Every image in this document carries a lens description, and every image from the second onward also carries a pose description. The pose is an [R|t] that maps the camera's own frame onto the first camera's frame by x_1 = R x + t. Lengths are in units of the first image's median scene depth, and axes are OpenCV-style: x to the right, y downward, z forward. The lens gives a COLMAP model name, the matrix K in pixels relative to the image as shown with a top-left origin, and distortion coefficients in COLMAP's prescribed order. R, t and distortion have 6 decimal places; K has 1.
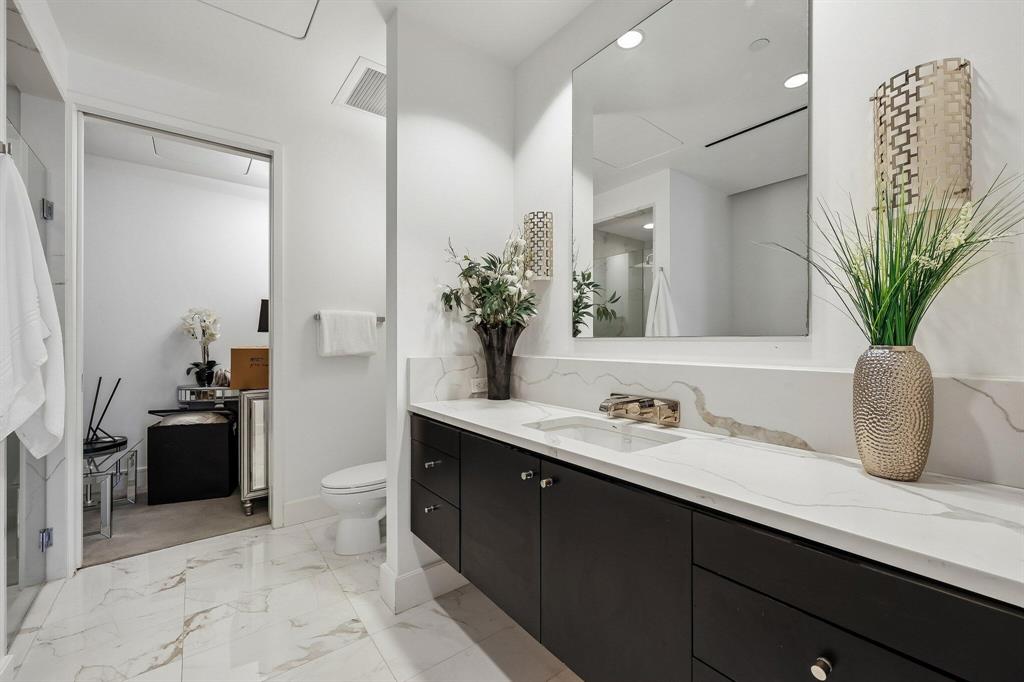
lens RADIAL K [[415.8, 0, 513.7], [0, 415.8, 339.7], [0, 0, 1]] dist [0.001143, 0.000437]
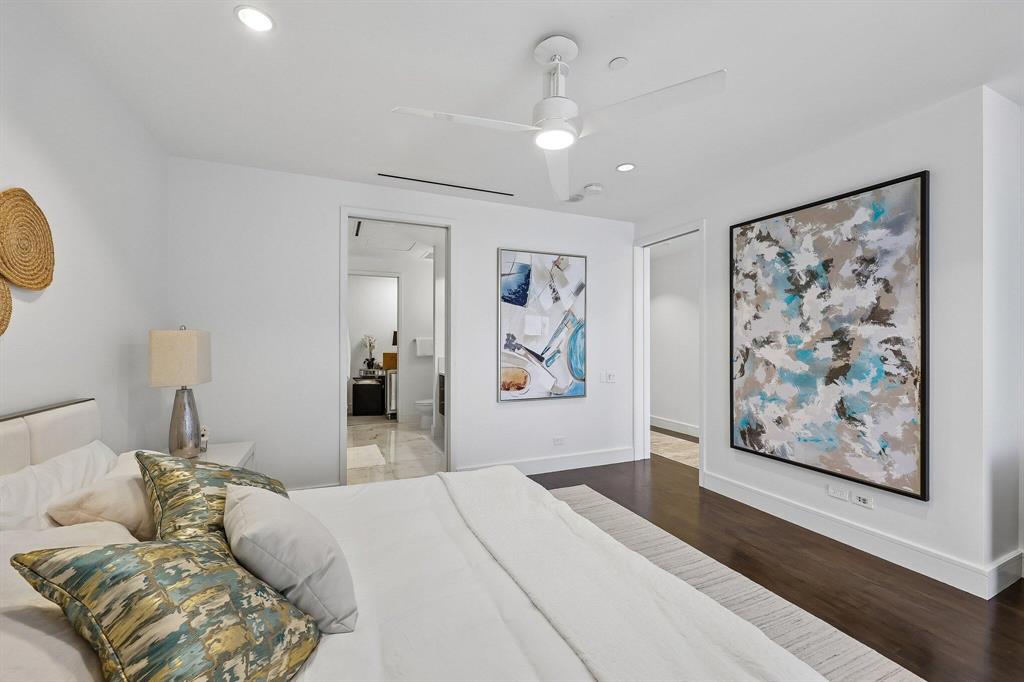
lens RADIAL K [[415.8, 0, 513.6], [0, 415.8, 342.5], [0, 0, 1]] dist [0.001143, 0.000437]
pose [[0.969094, 0.002893, -0.246676, 0.599691], [-0.002402, 0.999994, 0.002290, -0.042080], [0.246681, -0.001627, 0.969095, -1.060637]]
